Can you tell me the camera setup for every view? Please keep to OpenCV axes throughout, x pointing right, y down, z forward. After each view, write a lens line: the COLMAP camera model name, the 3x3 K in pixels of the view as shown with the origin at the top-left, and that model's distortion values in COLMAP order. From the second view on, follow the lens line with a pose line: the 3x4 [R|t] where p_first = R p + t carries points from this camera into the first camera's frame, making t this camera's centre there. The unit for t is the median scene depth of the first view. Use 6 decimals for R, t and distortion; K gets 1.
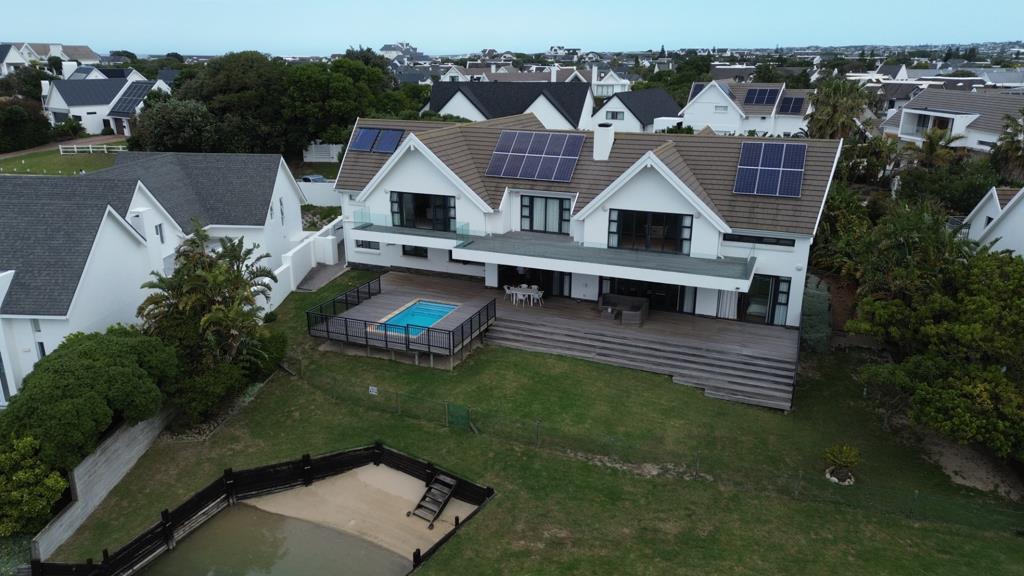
lens RADIAL K [[720.2, 0, 512.0], [0, 720.2, 288.0], [0, 0, 1]] dist [0.078583, -0.071637]
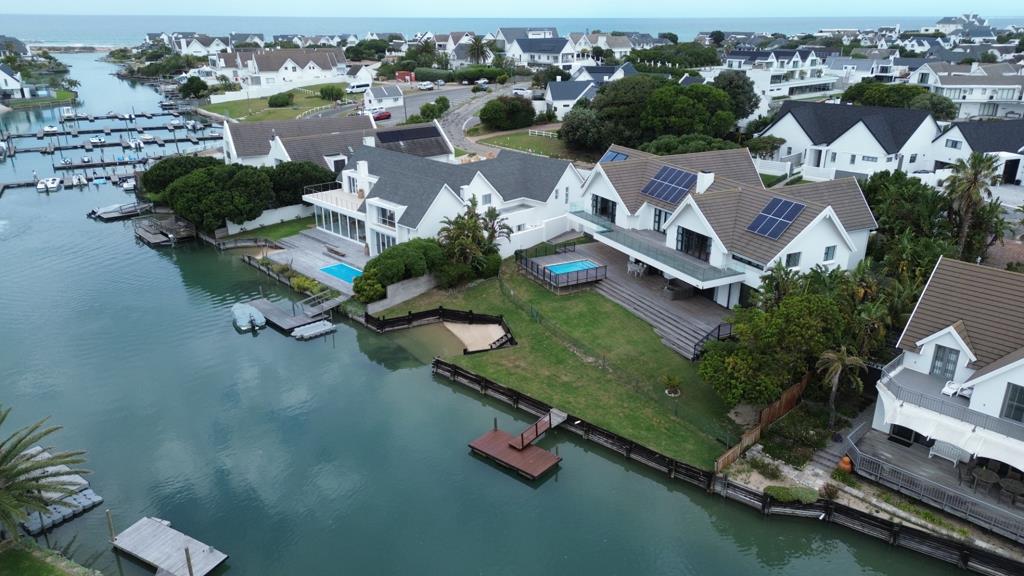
lens RADIAL K [[720.2, 0, 512.0], [0, 720.2, 288.0], [0, 0, 1]] dist [0.078583, -0.071637]
pose [[0.751355, 0.229686, -0.618635, 0.903958], [-0.201115, 0.972575, 0.116835, -0.090504], [0.628505, 0.036632, 0.776943, -0.483094]]
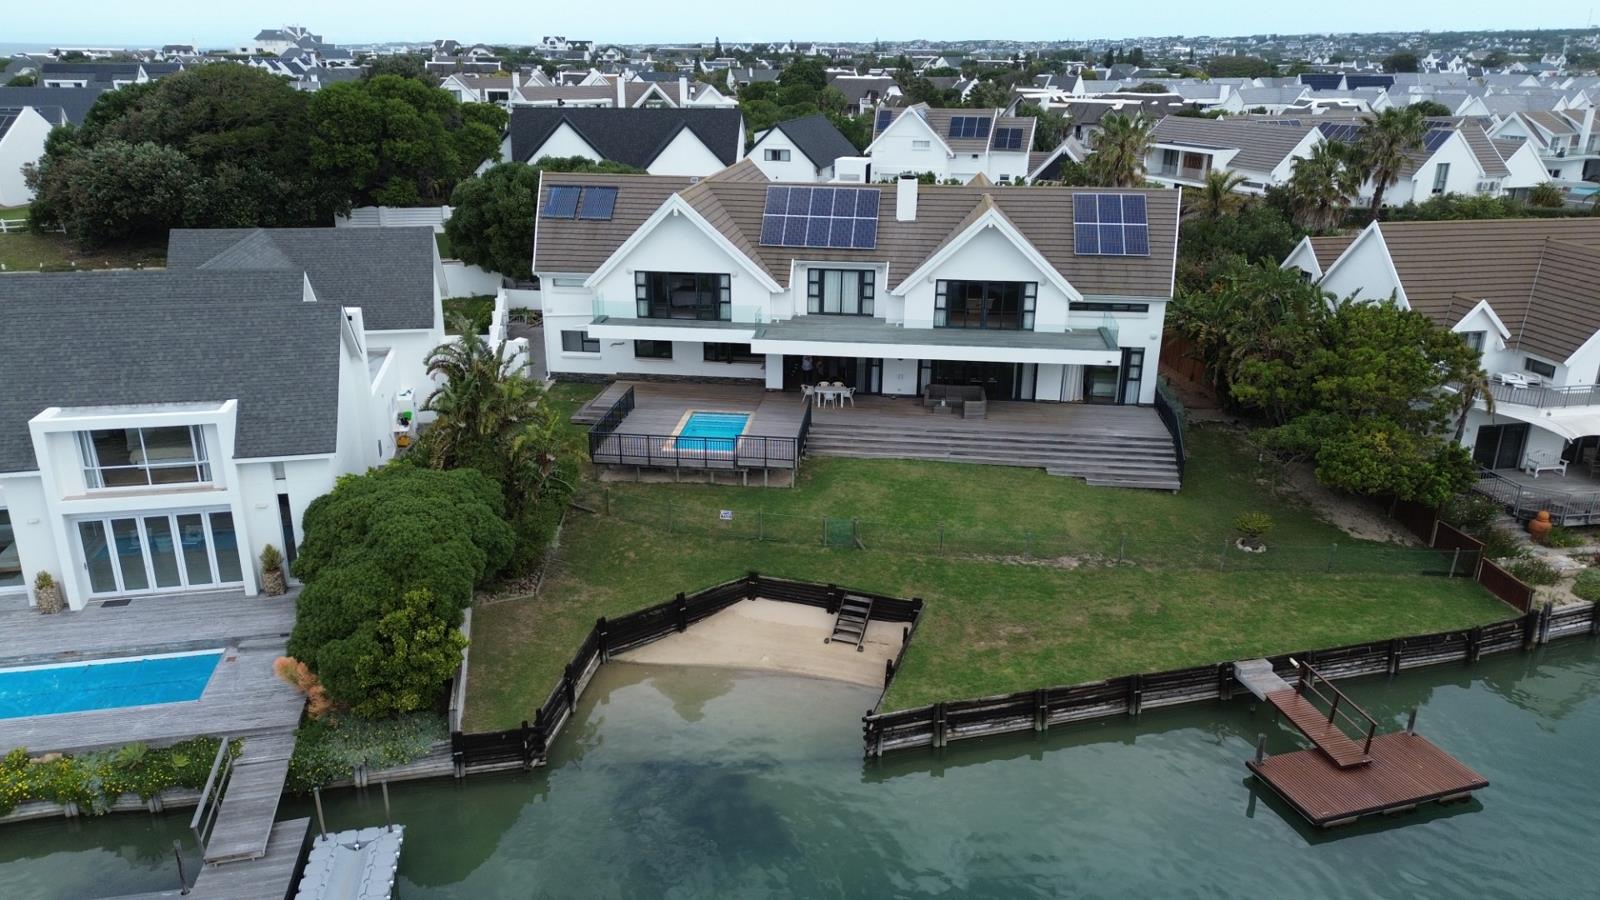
lens RADIAL K [[1125.3, 0, 800.0], [0, 1125.3, 450.0], [0, 0, 1]] dist [0.078583, -0.071637]
pose [[0.962004, -0.085488, 0.259309, -0.374121], [0.077939, 0.996184, 0.039273, 0.021764], [-0.261676, -0.017570, 0.964996, -0.210956]]
